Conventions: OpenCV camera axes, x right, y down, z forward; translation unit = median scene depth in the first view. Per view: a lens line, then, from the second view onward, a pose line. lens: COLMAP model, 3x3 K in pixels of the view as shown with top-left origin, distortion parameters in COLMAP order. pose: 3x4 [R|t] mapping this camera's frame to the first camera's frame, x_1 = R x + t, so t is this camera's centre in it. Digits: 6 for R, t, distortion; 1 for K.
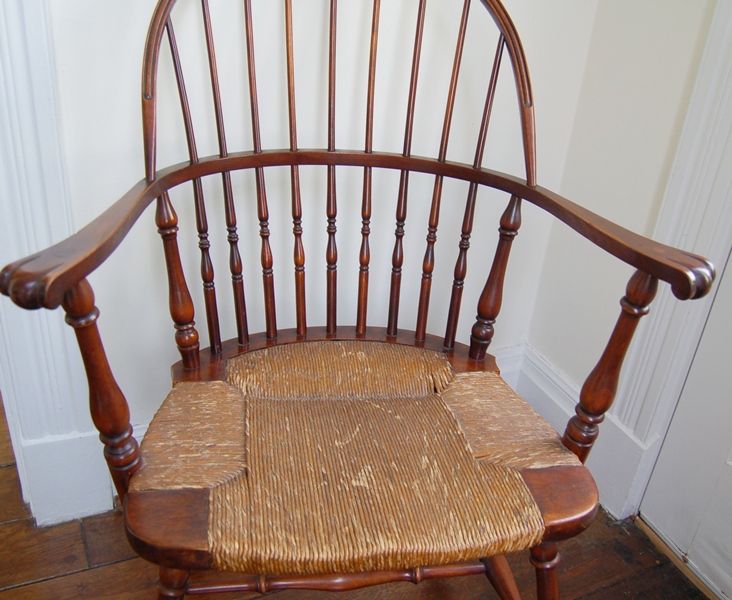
lens RADIAL K [[742.4, 0, 379.6], [0, 742.4, 311.5], [0, 0, 1]] dist [-0.090542, 0.014013]
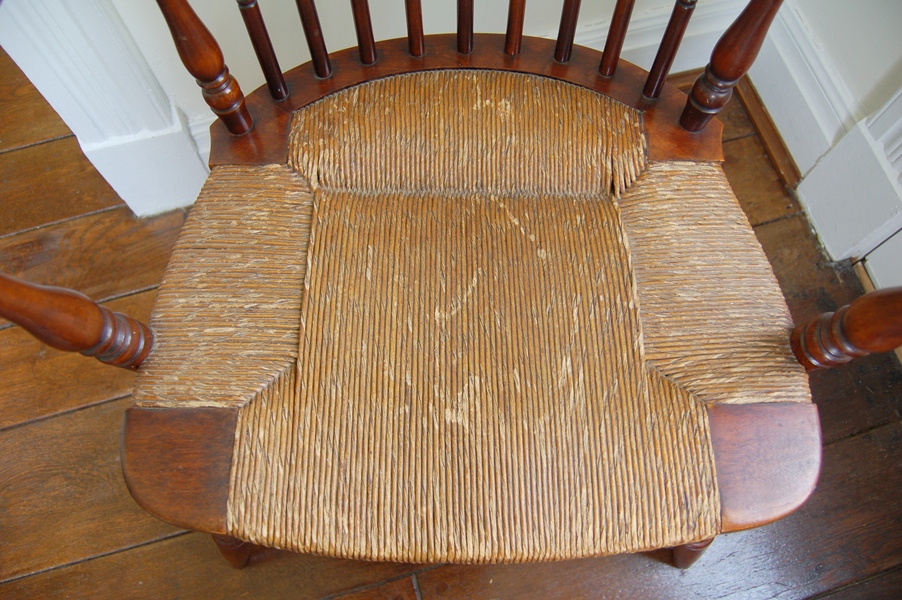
lens RADIAL K [[696.9, 0, 447.7], [0, 696.9, 313.0], [0, 0, 1]] dist [-0.086960, 0.003100]
pose [[0.982790, 0.127530, -0.133639, 0.031436], [-0.011788, 0.765272, 0.643599, -0.205571], [0.184348, -0.630948, 0.753605, 0.495983]]
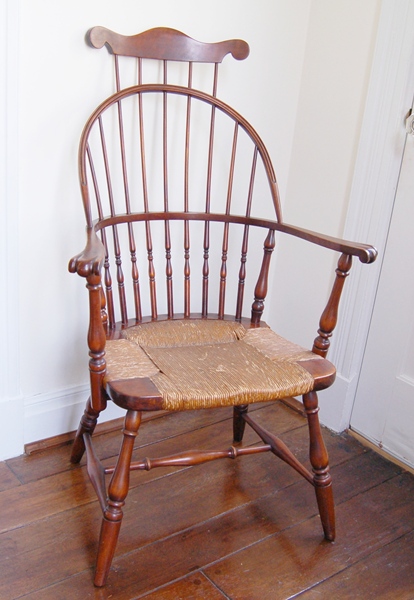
lens RADIAL K [[696.1, 0, 198.6], [0, 696.1, 313.7], [0, 0, 1]] dist [-0.092677, 0.024230]
pose [[0.980224, -0.071987, 0.184331, -0.351219], [0.091667, 0.990699, -0.100561, 0.223454], [-0.175378, 0.115469, 0.977706, -0.694949]]
